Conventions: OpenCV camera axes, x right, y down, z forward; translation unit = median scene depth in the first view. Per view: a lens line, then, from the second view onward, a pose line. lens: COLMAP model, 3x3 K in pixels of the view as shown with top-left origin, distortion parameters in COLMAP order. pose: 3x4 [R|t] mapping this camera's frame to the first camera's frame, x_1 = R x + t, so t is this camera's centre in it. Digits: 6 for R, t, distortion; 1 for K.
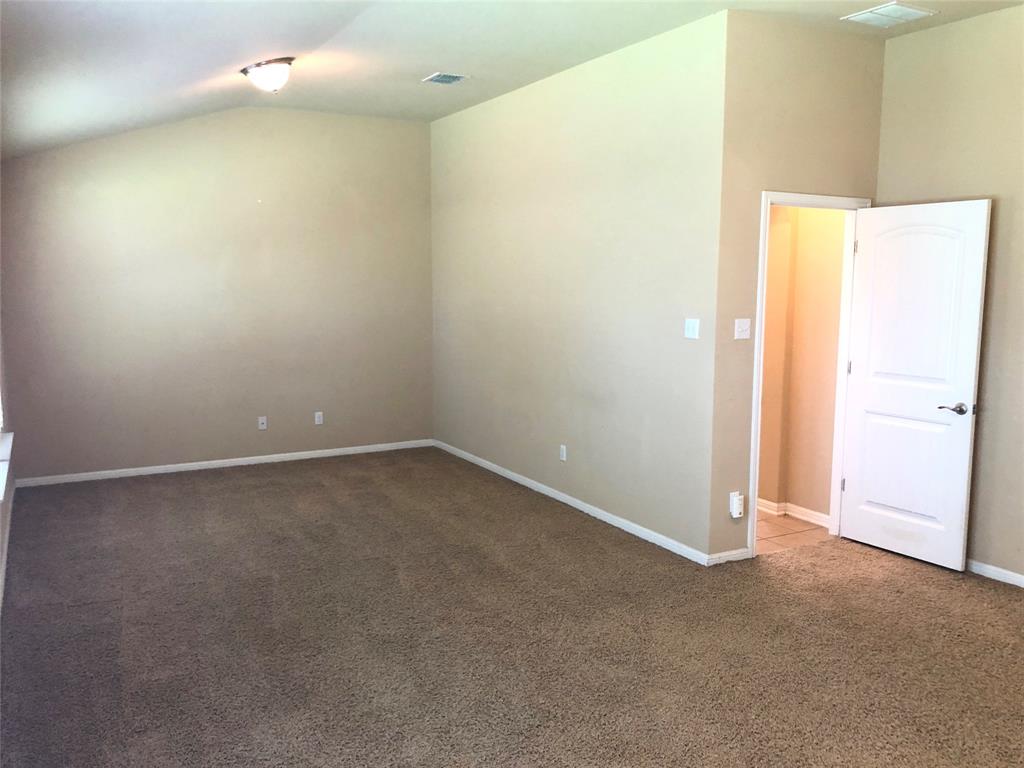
lens RADIAL K [[841.1, 0, 515.0], [0, 841.1, 383.8], [0, 0, 1]] dist [0.042068, -0.055203]
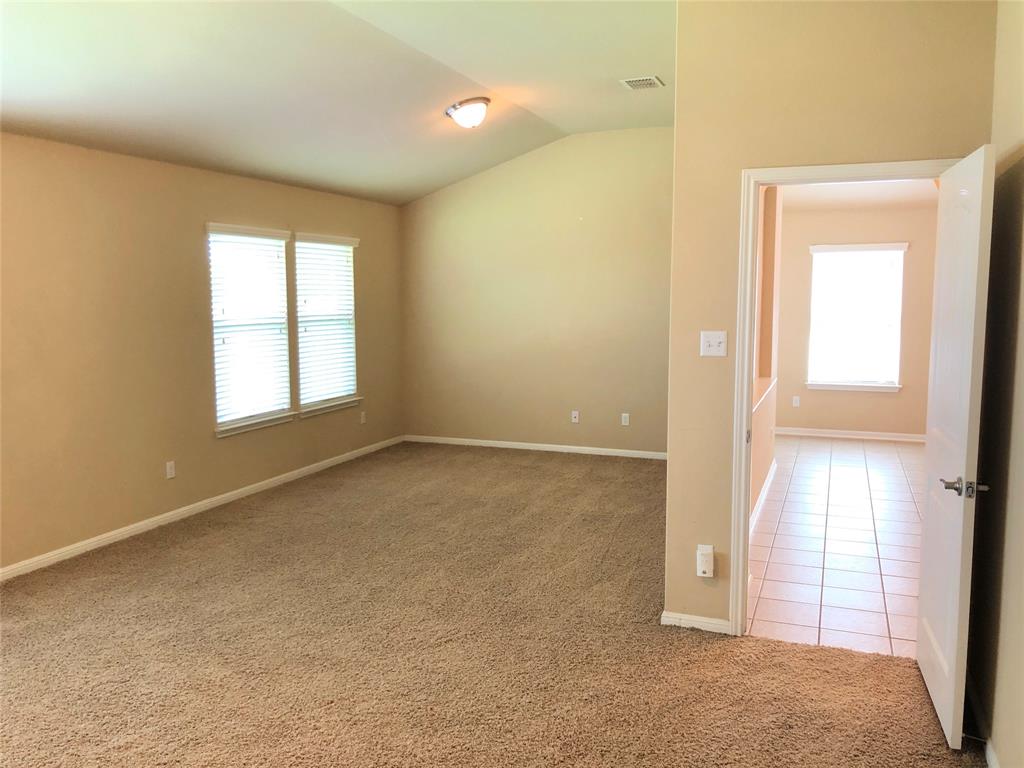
lens RADIAL K [[841.1, 0, 516.1], [0, 841.1, 383.6], [0, 0, 1]] dist [0.042068, -0.055203]
pose [[0.646376, 0.080502, -0.758760, 0.715130], [-0.092221, 0.995371, 0.027043, -0.029378], [0.757425, 0.052493, 0.650808, 0.315230]]
